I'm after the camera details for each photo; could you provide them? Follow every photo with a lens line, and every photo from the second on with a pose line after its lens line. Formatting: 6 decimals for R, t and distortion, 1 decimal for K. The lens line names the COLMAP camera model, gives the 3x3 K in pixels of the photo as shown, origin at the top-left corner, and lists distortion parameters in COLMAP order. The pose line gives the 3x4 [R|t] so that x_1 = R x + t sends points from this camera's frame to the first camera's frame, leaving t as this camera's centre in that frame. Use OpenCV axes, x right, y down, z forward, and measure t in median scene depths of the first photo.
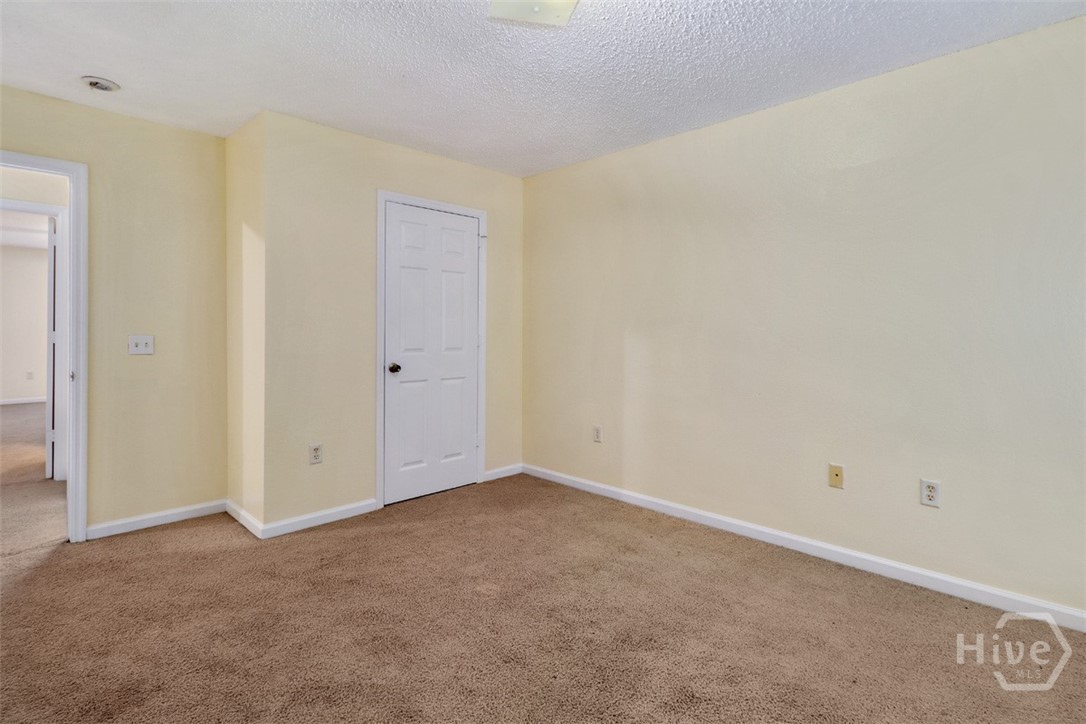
lens RADIAL K [[512.2, 0, 549.3], [0, 512.2, 336.3], [0, 0, 1]] dist [-0.001262, -0.000308]
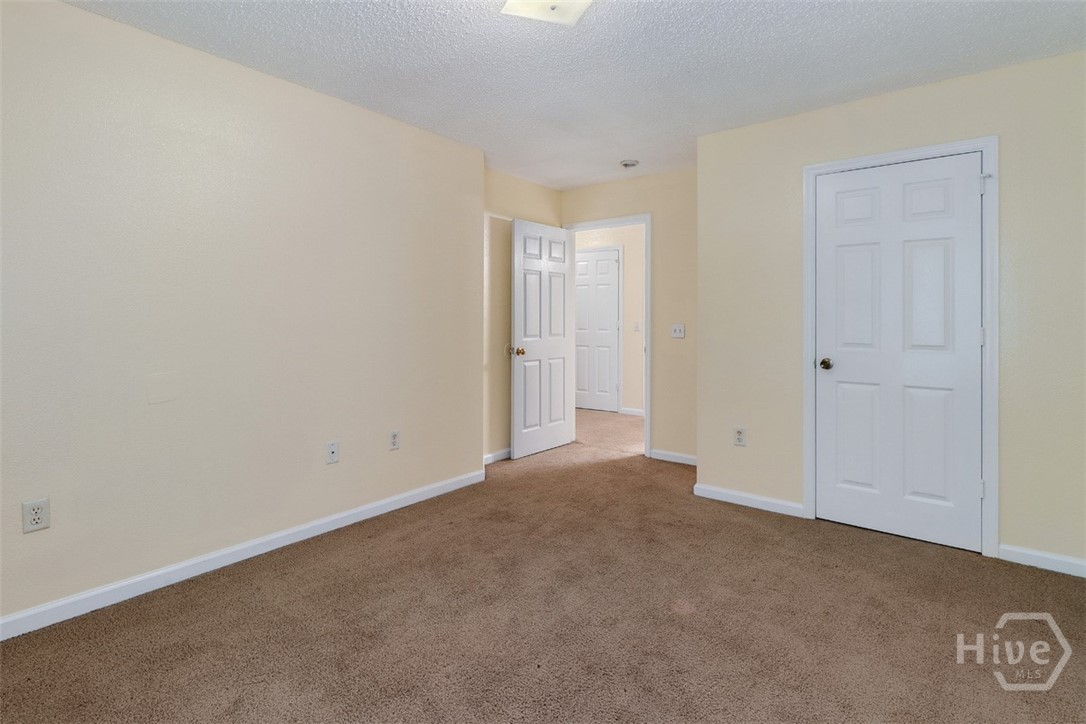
lens RADIAL K [[493.7, 0, 543.8], [0, 493.7, 319.4], [0, 0, 1]] dist [-0.000156, -0.000039]
pose [[0.164415, -0.001925, -0.986389, 0.487673], [-0.010201, 0.999941, -0.003652, -0.006359], [0.986339, 0.010663, 0.164385, 0.424506]]
